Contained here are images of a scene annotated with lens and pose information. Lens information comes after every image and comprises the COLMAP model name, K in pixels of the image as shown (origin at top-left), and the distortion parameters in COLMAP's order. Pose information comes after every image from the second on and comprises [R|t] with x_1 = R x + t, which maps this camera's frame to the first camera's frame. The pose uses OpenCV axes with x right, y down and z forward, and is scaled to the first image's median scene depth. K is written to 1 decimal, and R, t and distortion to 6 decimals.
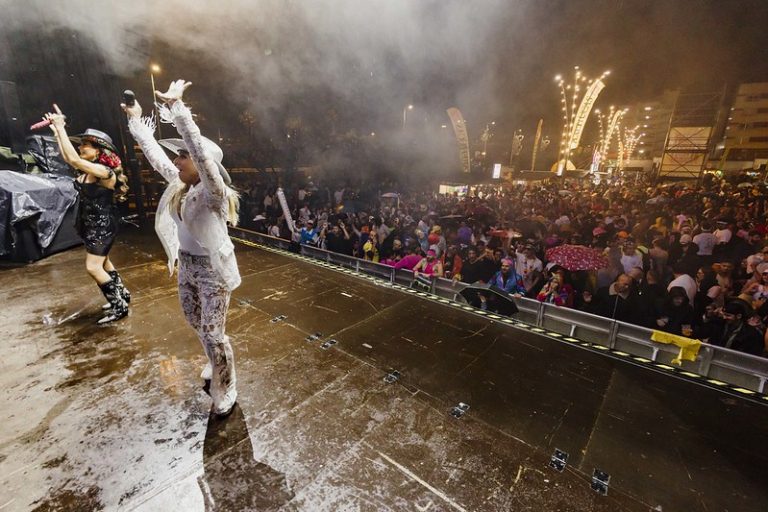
lens RADIAL K [[362.7, 0, 384.0], [0, 362.7, 256.0], [0, 0, 1]] dist [0.009464, 0.000106]
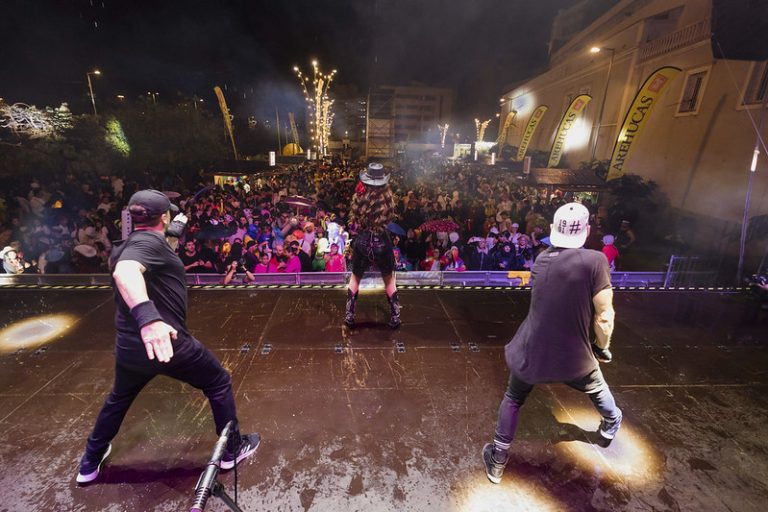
lens RADIAL K [[356.2, 0, 384.0], [0, 356.2, 256.0], [0, 0, 1]] dist [0.001281, 0.000259]
pose [[0.725490, -0.206758, 0.656441, -0.152014], [0.167041, 0.978186, 0.123485, -0.033422], [-0.667653, 0.020066, 0.744202, 0.049056]]
